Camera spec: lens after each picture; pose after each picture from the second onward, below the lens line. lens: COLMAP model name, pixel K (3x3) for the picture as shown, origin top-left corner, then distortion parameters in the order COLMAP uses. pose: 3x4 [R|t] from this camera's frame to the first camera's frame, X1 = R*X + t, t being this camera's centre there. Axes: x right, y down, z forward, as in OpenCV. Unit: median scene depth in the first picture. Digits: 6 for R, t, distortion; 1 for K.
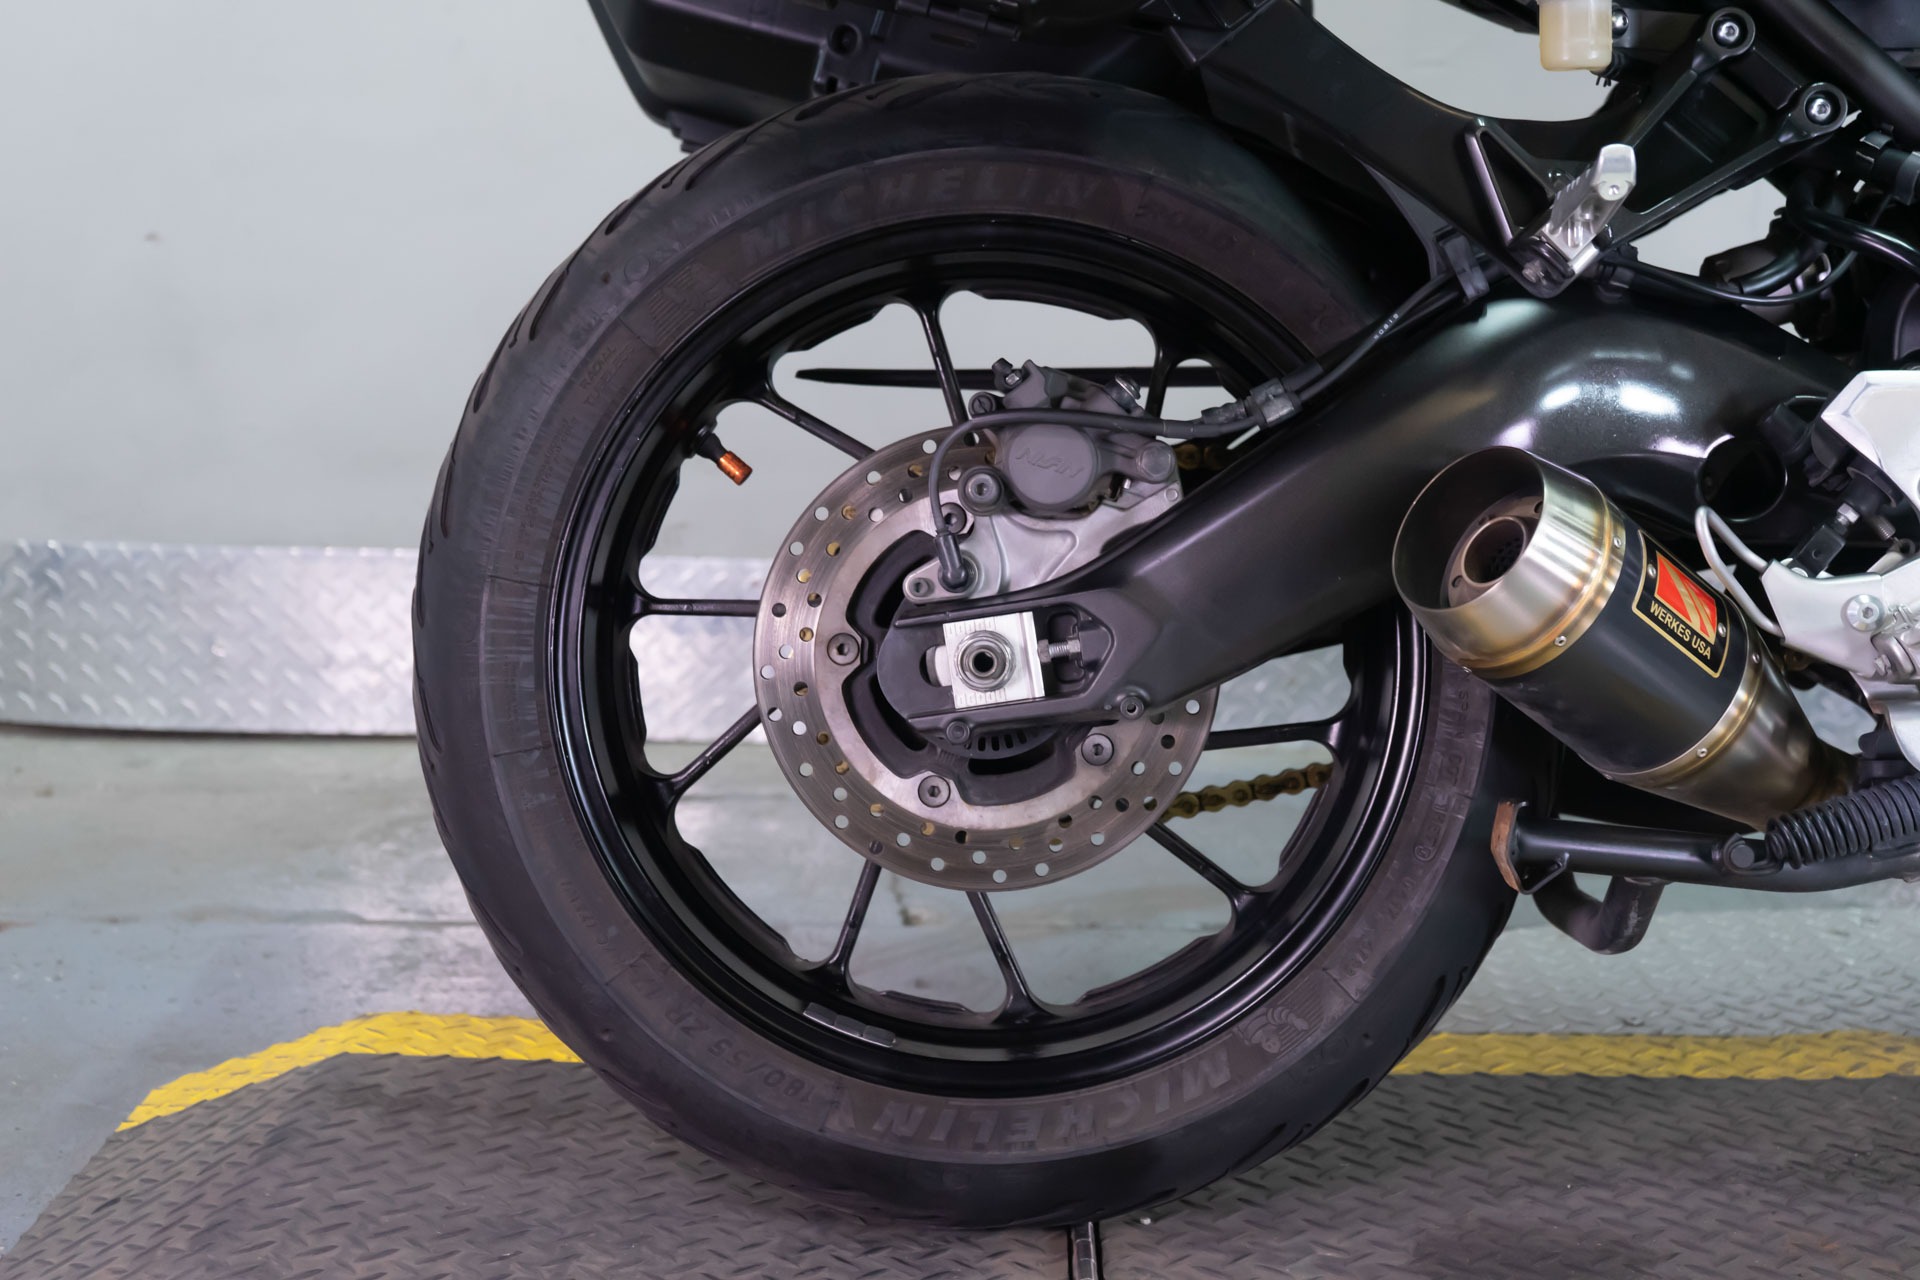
lens RADIAL K [[2797.3, 0, 960.0], [0, 2797.3, 640.0], [0, 0, 1]] dist [0.021252, 0.115386]
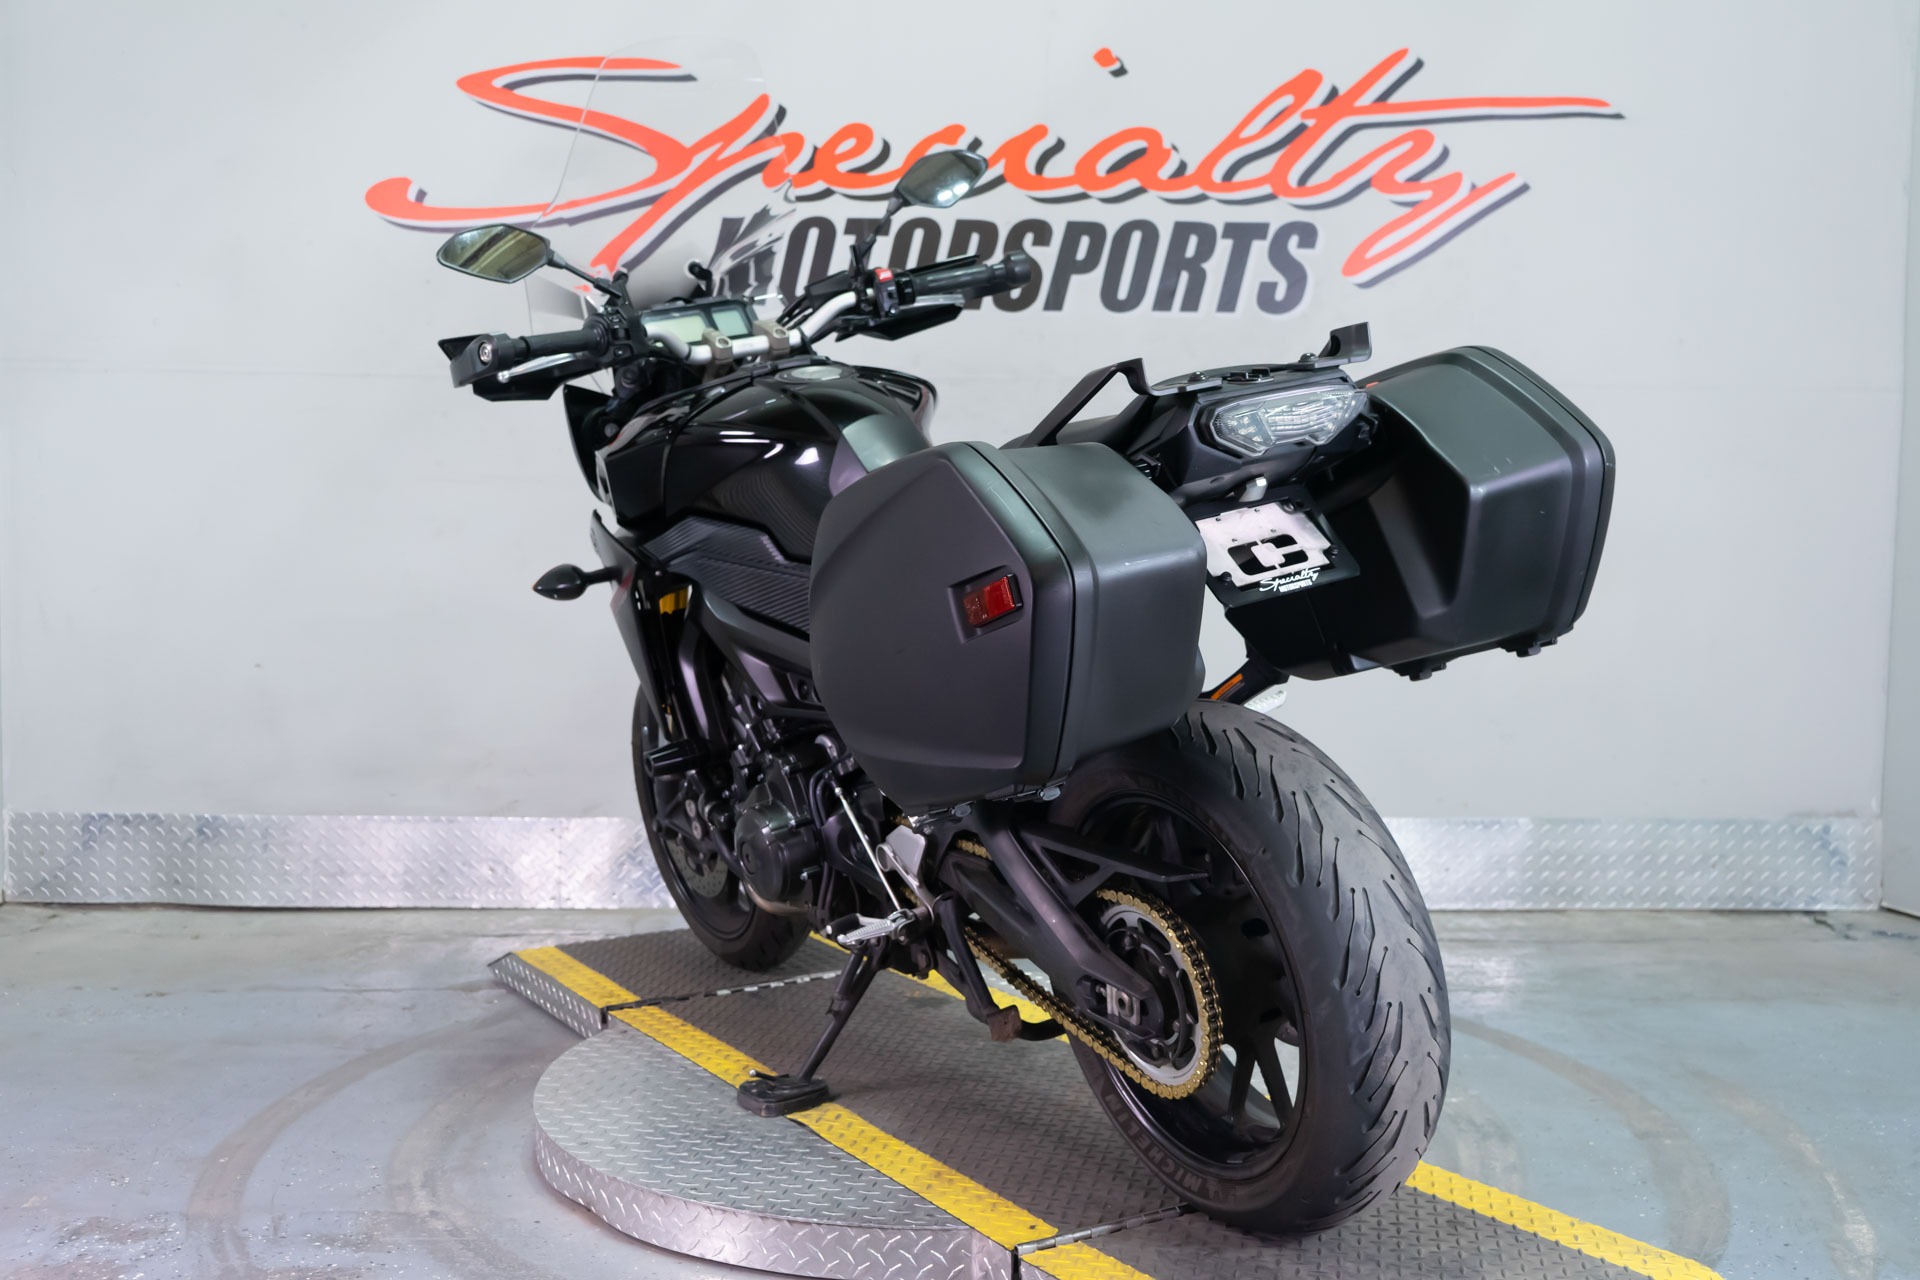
lens RADIAL K [[2051.1, 0, 960.0], [0, 2051.1, 640.0], [0, 0, 1]] dist [0.000058, 0.027453]
pose [[0.999879, -0.015512, -0.000621, 0.226942], [0.015375, 0.995002, -0.098668, -0.005654], [0.002148, 0.098646, 0.995120, -0.495478]]
